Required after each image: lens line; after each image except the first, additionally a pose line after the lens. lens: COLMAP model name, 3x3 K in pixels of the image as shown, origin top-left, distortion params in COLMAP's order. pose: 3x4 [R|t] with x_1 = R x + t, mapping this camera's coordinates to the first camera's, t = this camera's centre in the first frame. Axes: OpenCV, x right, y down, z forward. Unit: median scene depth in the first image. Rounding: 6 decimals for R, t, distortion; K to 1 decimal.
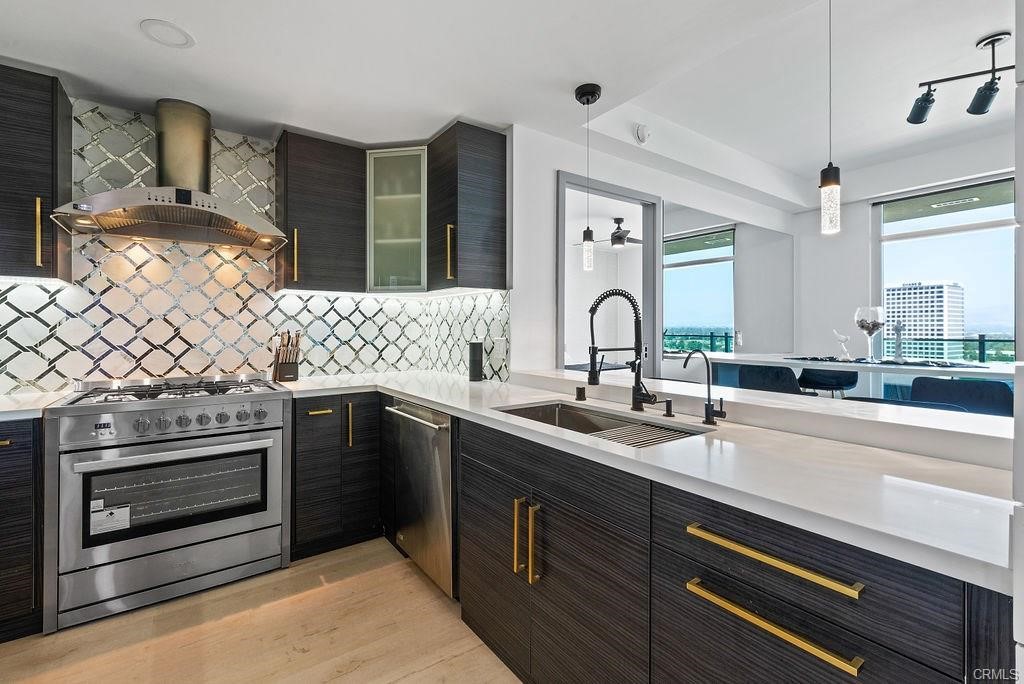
lens RADIAL K [[447.1, 0, 507.8], [0, 447.1, 328.0], [0, 0, 1]] dist [0.000138, -0.000196]
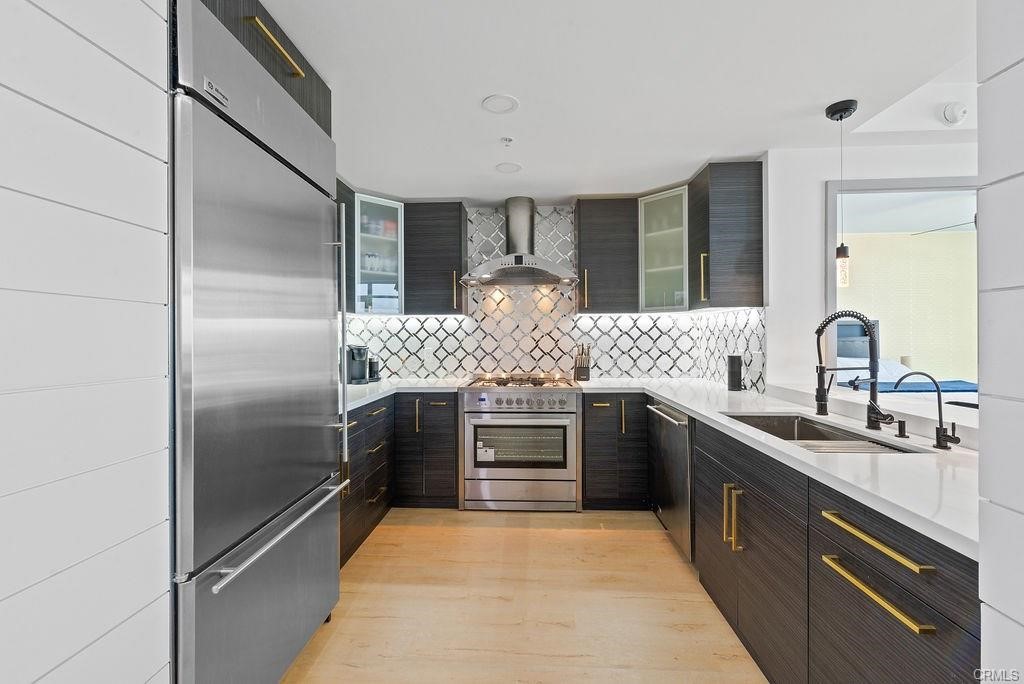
lens RADIAL K [[436.0, 0, 509.6], [0, 436.0, 339.0], [0, 0, 1]] dist [-0.001038, -0.000925]
pose [[0.781420, -0.000222, -0.624006, 0.192789], [0.007492, 0.999931, 0.009026, -0.025627], [0.623961, -0.011728, 0.781368, -0.208487]]
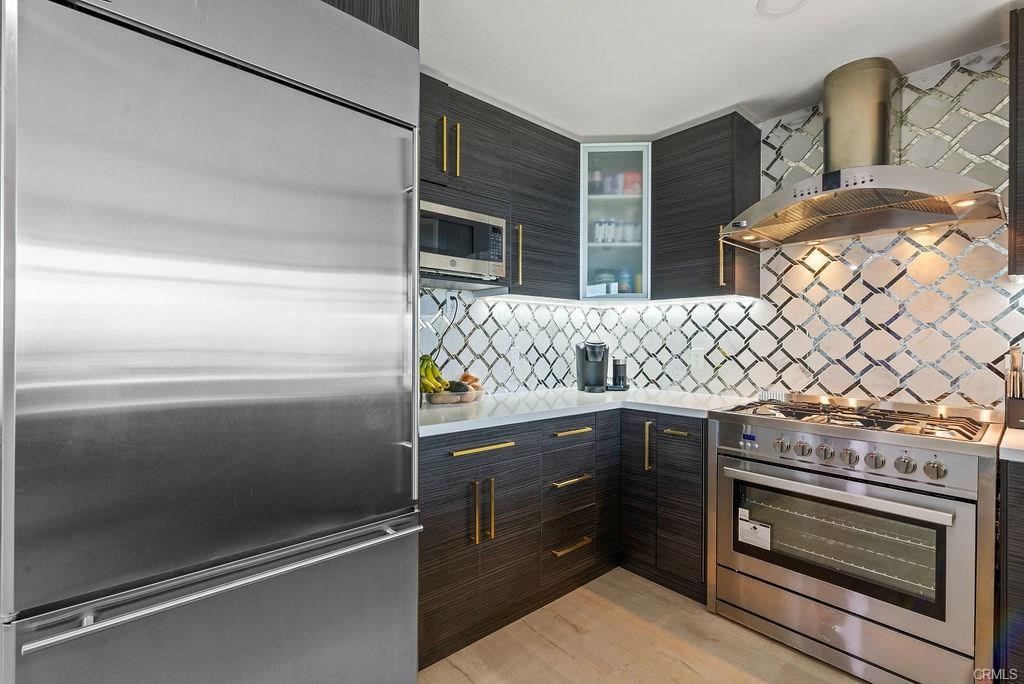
lens RADIAL K [[466.3, 0, 512.0], [0, 466.3, 342.0], [0, 0, 1]] dist [0.002366, 0.000291]
pose [[0.104163, 0.005638, -0.994544, 0.066746], [-0.000355, 0.999984, 0.005632, -0.001147], [0.994560, -0.000233, 0.104163, 0.296001]]
